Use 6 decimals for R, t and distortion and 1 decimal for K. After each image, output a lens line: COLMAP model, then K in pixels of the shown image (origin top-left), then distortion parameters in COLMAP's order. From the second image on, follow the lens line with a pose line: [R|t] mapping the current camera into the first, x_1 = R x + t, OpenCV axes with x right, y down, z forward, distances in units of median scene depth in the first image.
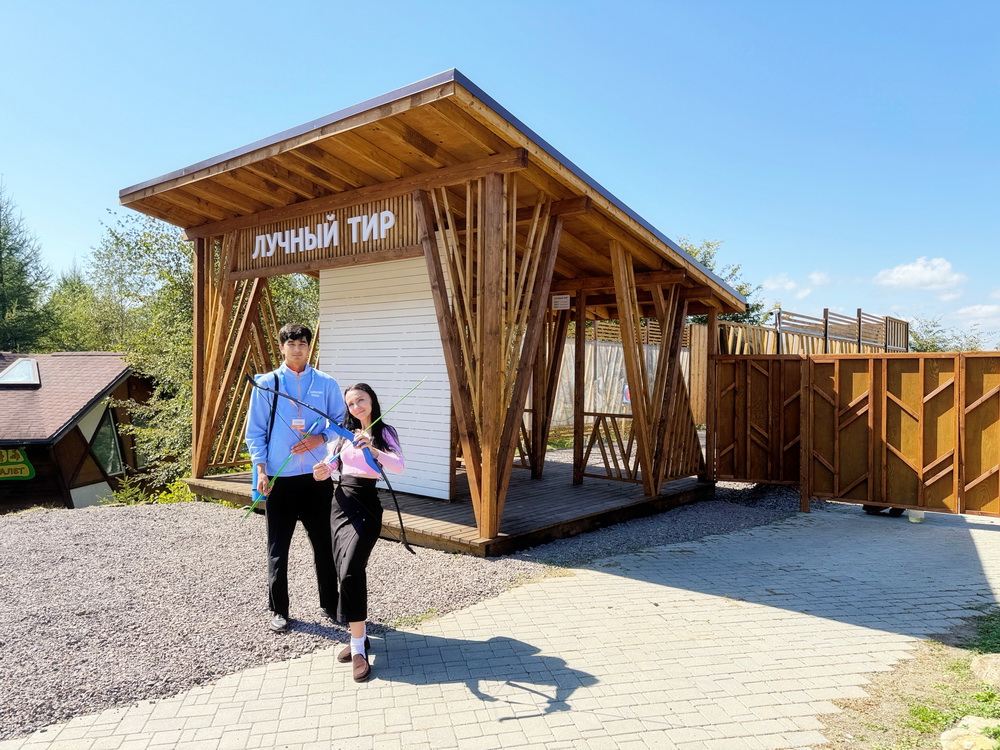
lens RADIAL K [[712.2, 0, 502.0], [0, 712.2, 378.8], [0, 0, 1]] dist [0.024437, -0.032042]
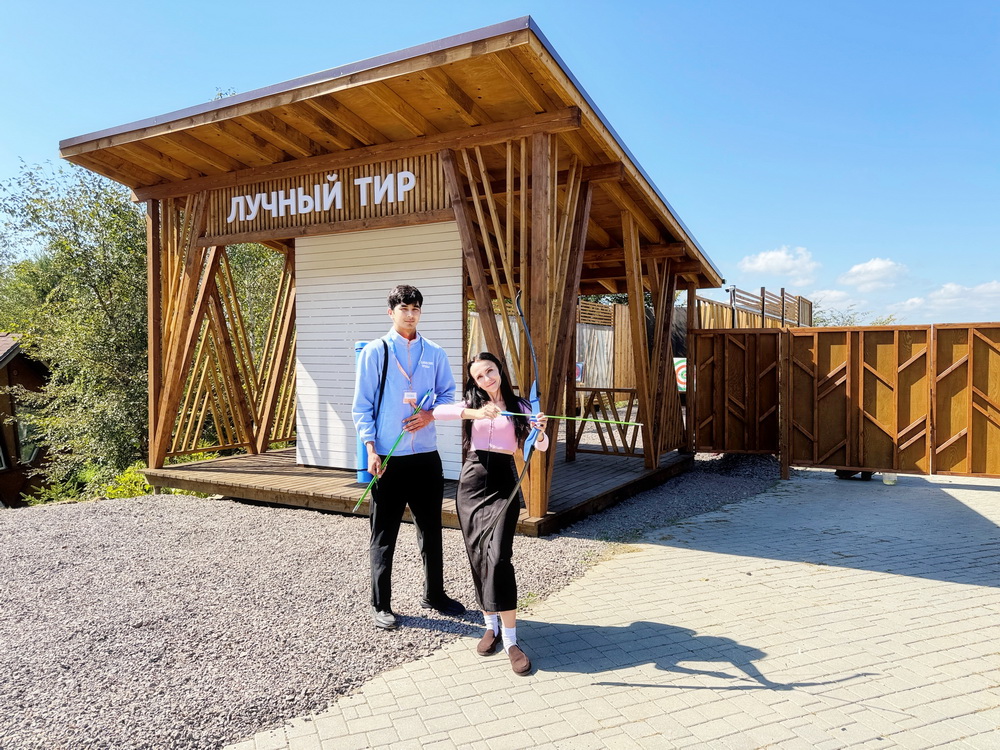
lens RADIAL K [[712.2, 0, 501.5], [0, 712.2, 375.5], [0, 0, 1]] dist [0.024437, -0.032042]
pose [[0.985312, -0.014134, 0.170176, -0.211126], [0.010816, 0.999733, 0.020408, 0.012494], [-0.170419, -0.018268, 0.985202, 0.063666]]
